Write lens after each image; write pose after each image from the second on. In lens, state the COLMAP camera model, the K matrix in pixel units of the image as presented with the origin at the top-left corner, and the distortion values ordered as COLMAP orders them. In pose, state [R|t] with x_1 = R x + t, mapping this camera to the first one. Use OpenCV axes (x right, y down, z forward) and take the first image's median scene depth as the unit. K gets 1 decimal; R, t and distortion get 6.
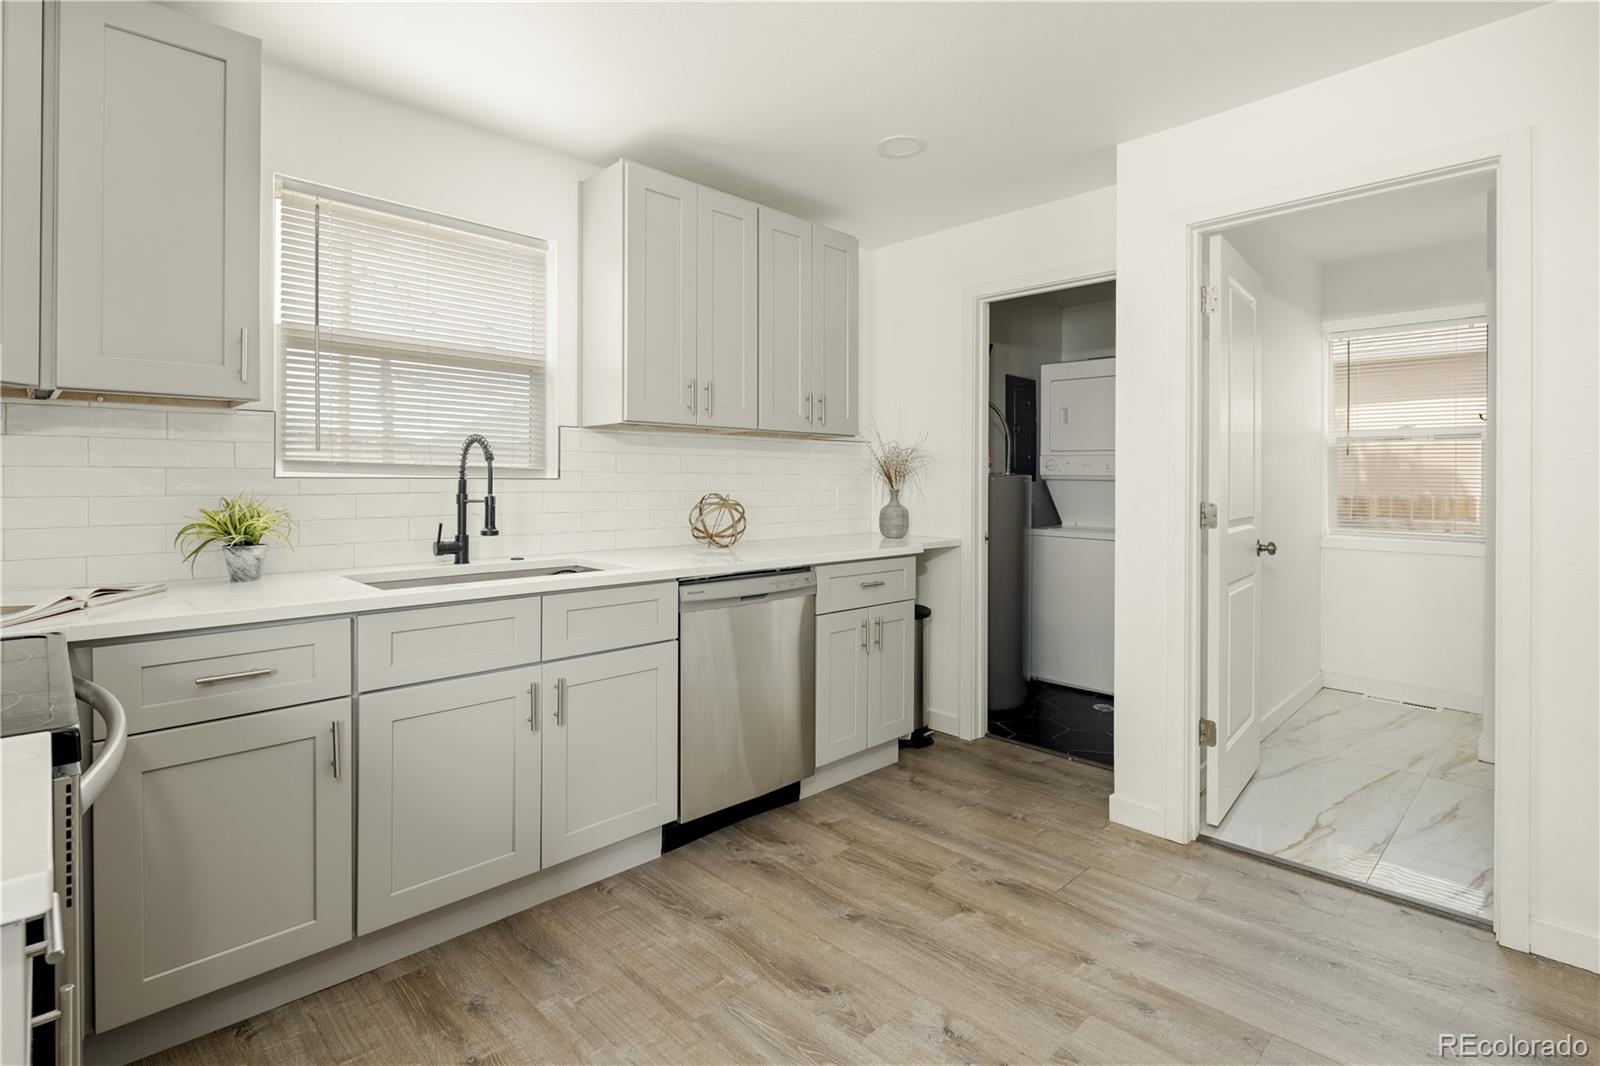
lens RADIAL K [[769.2, 0, 798.2], [0, 769.2, 481.3], [0, 0, 1]] dist [0.000632, -0.000210]
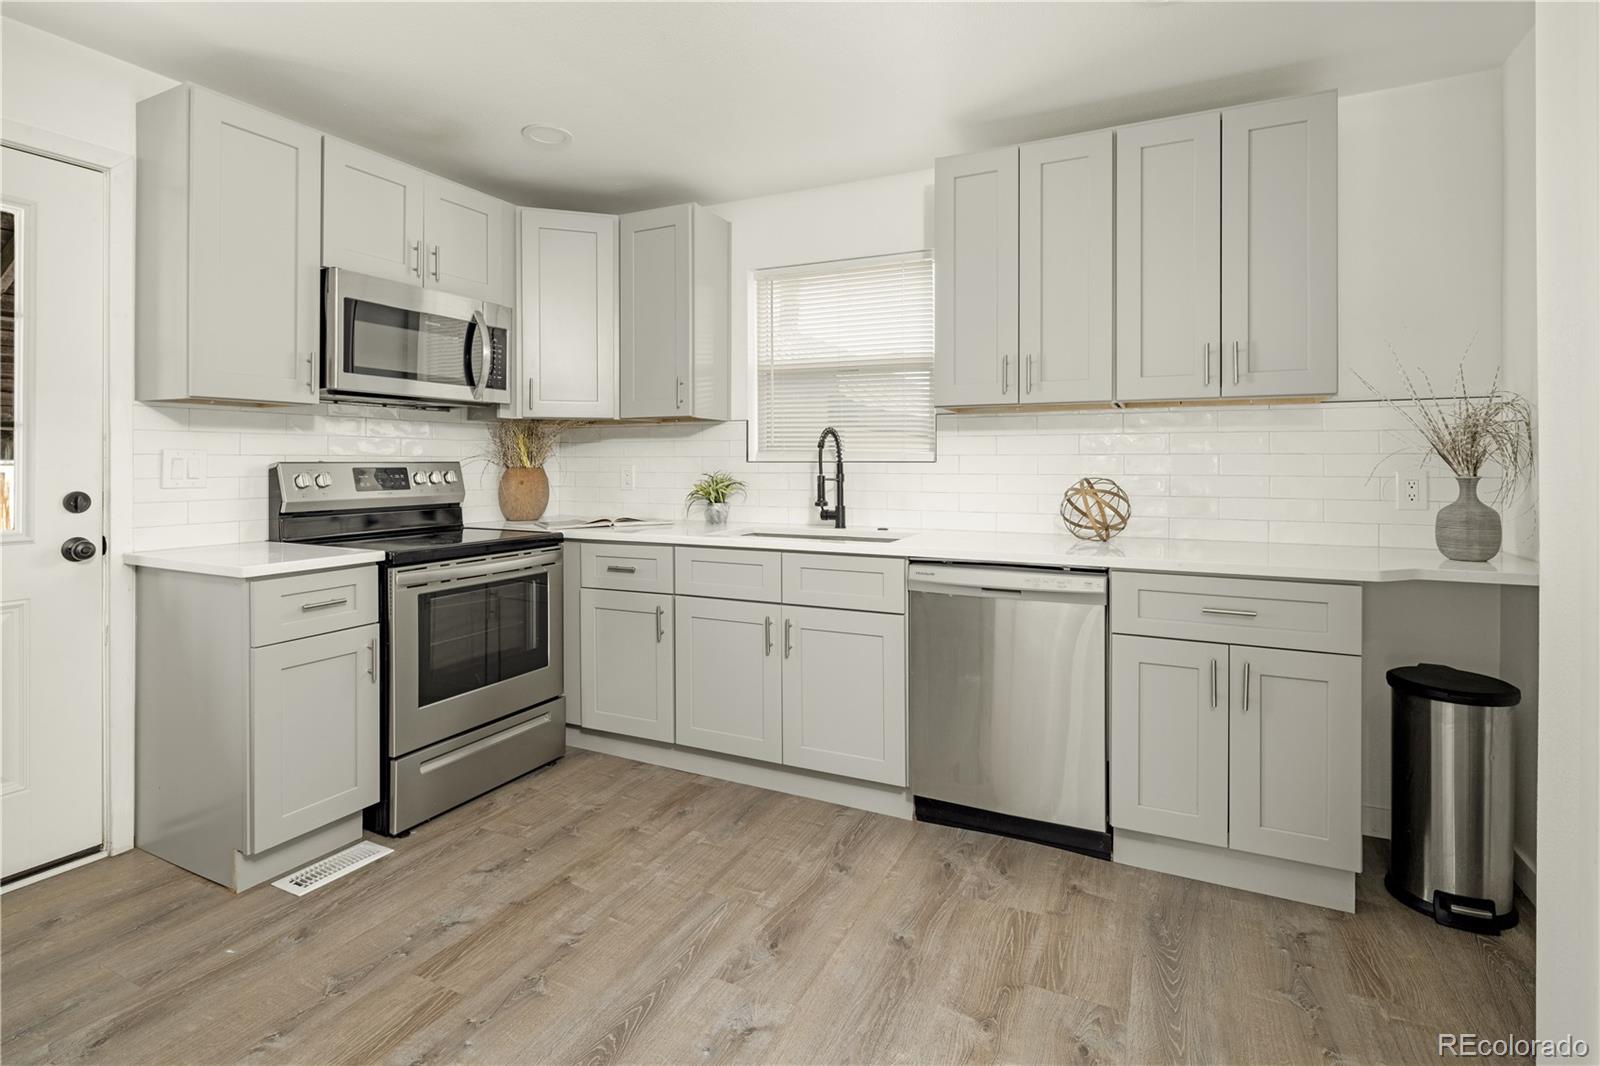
lens RADIAL K [[777.2, 0, 793.7], [0, 777.2, 464.0], [0, 0, 1]] dist [0.002356, -0.000751]
pose [[0.339777, -0.002720, -0.940502, 0.792630], [0.001020, 0.999996, -0.002524, 0.002920], [0.940506, -0.000101, 0.339778, 0.501990]]
